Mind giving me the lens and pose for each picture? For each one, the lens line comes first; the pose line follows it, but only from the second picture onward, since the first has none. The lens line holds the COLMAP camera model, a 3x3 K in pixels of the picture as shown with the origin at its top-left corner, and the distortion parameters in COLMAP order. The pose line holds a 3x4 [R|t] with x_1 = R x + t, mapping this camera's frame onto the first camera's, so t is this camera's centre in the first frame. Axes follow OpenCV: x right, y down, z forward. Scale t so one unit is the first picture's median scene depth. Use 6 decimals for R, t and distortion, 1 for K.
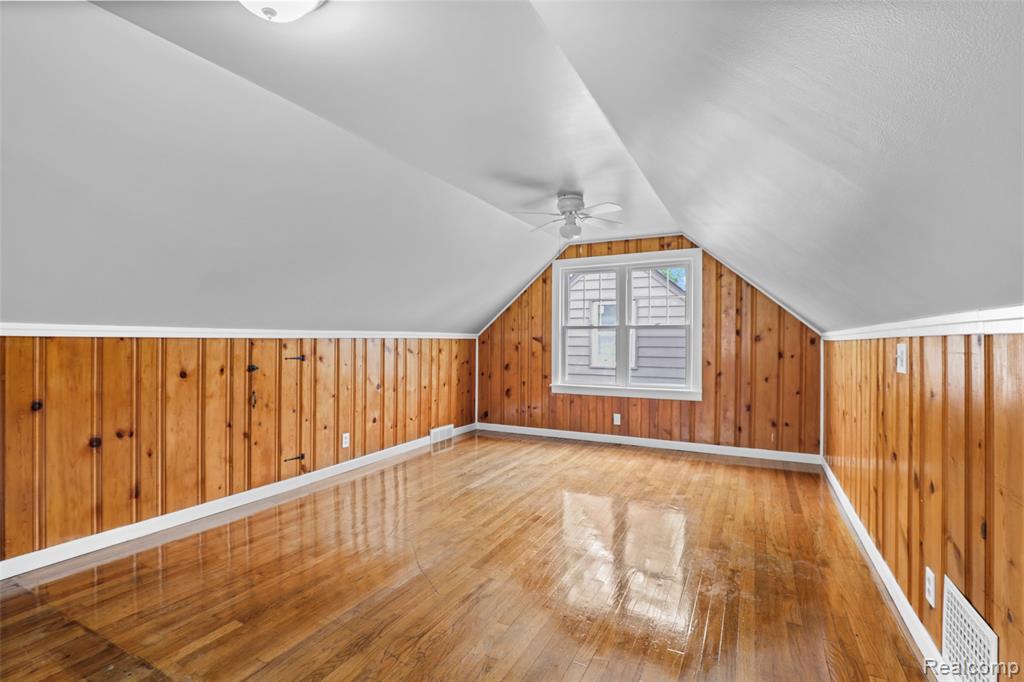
lens RADIAL K [[460.9, 0, 511.0], [0, 460.9, 340.8], [0, 0, 1]] dist [0.001659, 0.000276]
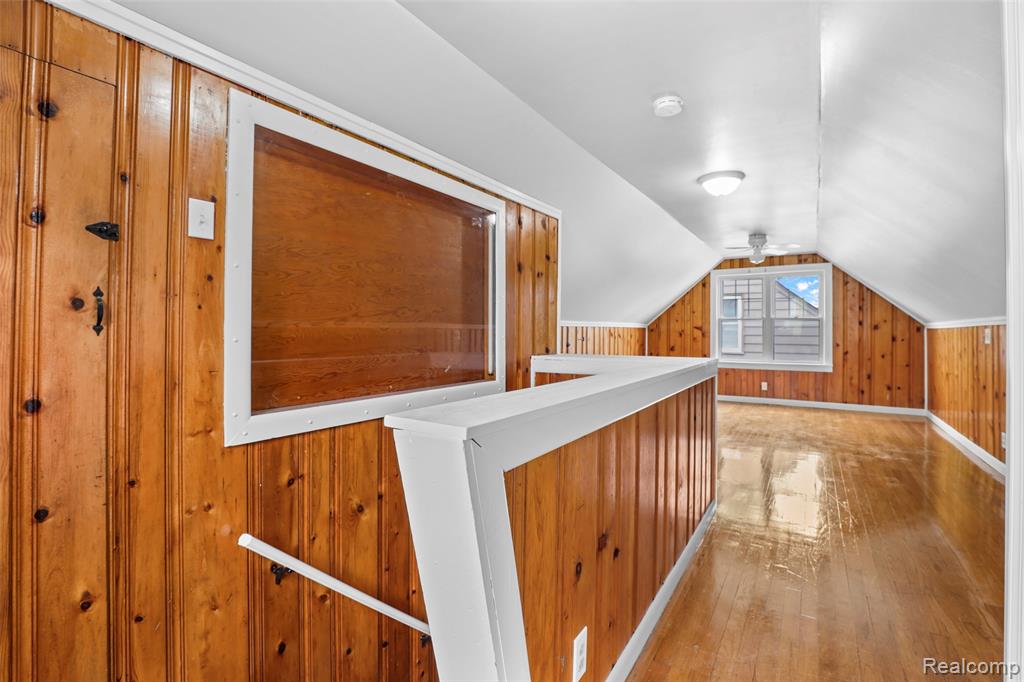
lens RADIAL K [[460.9, 0, 530.9], [0, 460.9, 326.6], [0, 0, 1]] dist [0.001659, 0.000276]
pose [[0.997610, 0.000878, -0.069085, -0.404825], [-0.001585, 0.999947, -0.010179, 0.008238], [0.069072, 0.010264, 0.997559, -0.463254]]
